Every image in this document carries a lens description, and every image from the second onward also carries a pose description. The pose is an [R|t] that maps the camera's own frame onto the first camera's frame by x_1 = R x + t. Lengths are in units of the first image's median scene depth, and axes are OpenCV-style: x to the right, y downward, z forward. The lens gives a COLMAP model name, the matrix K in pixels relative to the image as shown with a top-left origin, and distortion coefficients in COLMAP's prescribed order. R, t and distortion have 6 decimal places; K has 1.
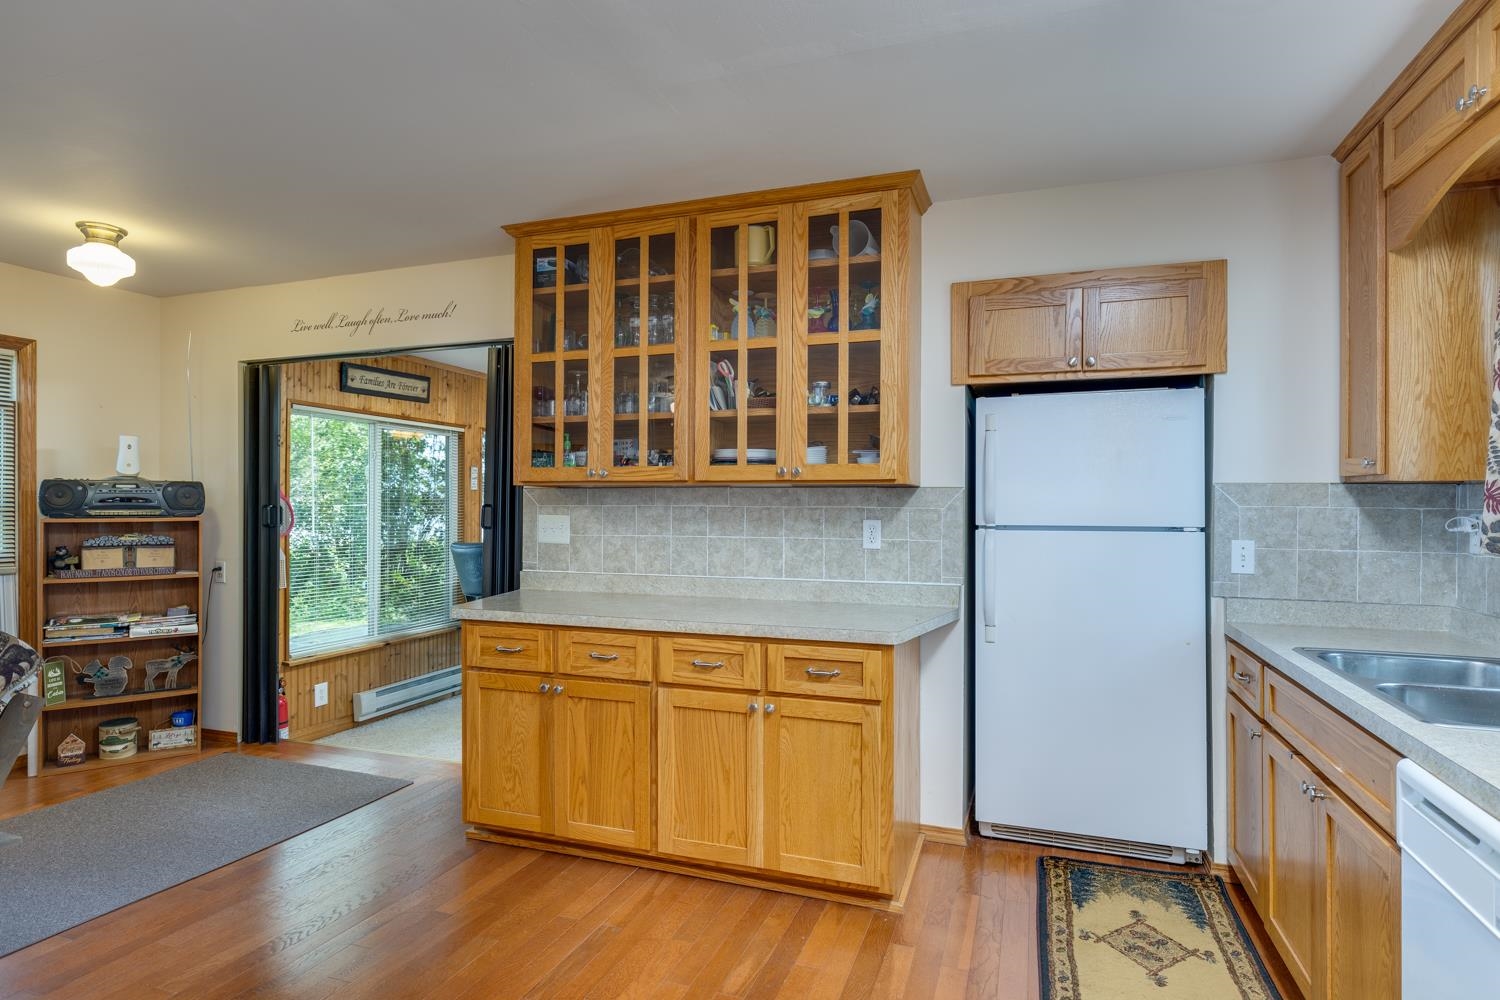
lens RADIAL K [[789.2, 0, 752.0], [0, 789.2, 504.9], [0, 0, 1]] dist [0.002954, 0.000795]
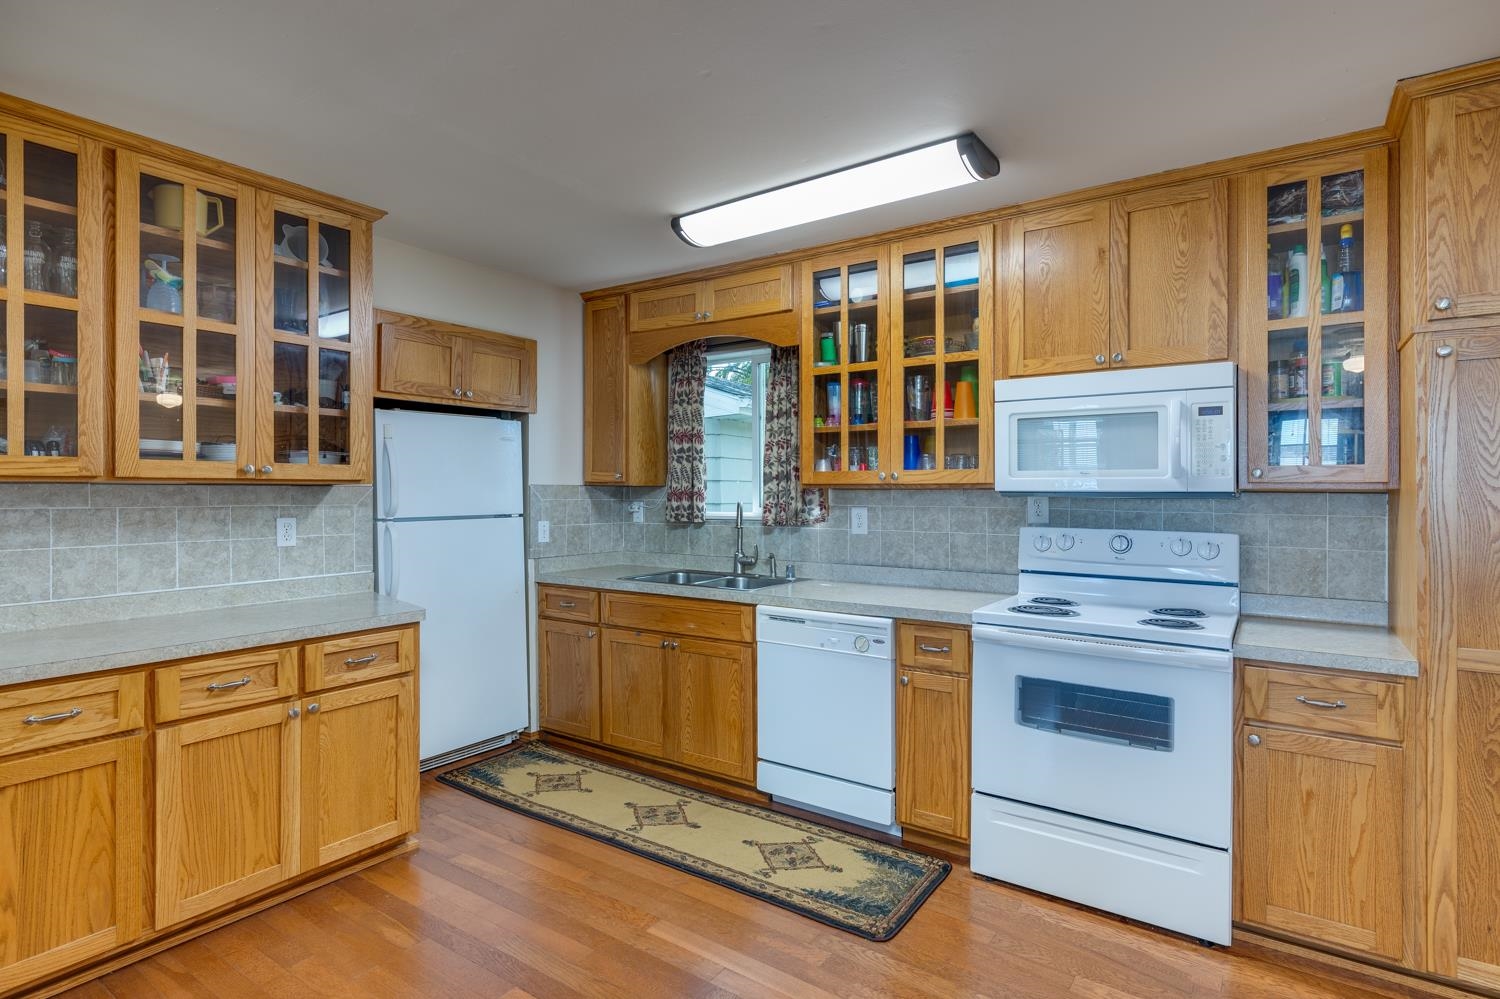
lens RADIAL K [[748.9, 0, 746.0], [0, 748.9, 489.3], [0, 0, 1]] dist [0.000952, 0.000359]
pose [[0.284804, -0.001877, 0.958584, -0.674829], [0.003794, 0.999992, 0.000831, -0.017987], [-0.958578, 0.003400, 0.284809, 0.183523]]
